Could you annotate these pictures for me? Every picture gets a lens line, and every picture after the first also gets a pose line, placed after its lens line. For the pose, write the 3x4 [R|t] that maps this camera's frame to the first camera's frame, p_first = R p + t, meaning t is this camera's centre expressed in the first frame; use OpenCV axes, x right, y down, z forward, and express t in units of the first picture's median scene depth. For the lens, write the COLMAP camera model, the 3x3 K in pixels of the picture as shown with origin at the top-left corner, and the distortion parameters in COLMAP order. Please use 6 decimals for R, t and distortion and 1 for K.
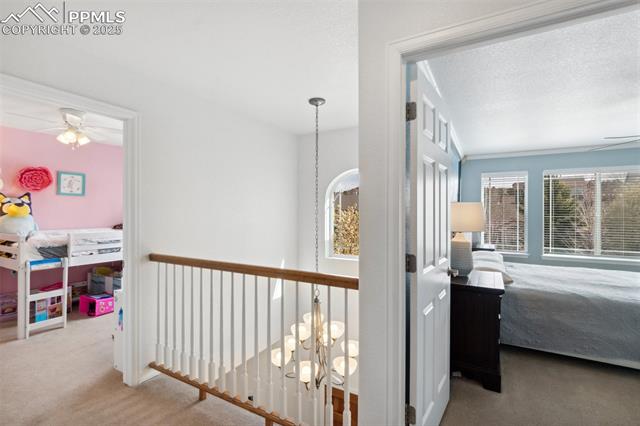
lens RADIAL K [[303.2, 0, 314.2], [0, 303.2, 211.8], [0, 0, 1]] dist [-0.001148, -0.000039]
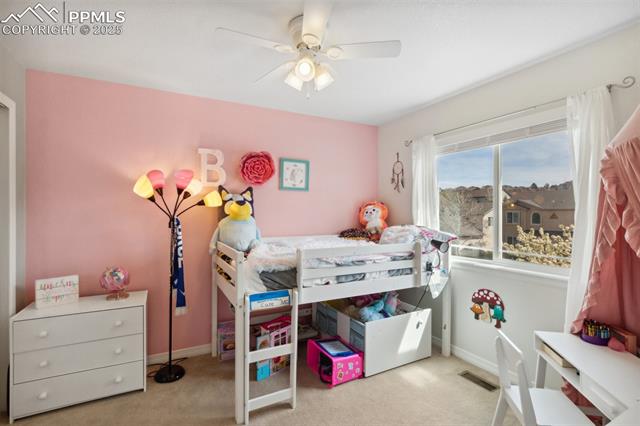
lens RADIAL K [[303.2, 0, 314.2], [0, 303.2, 211.8], [0, 0, 1]] dist [-0.001148, -0.000039]
pose [[0.843774, -0.003269, -0.536688, -0.432733], [0.001997, 0.999994, -0.002952, 0.000592], [0.536694, 0.001420, 0.843776, 0.478311]]
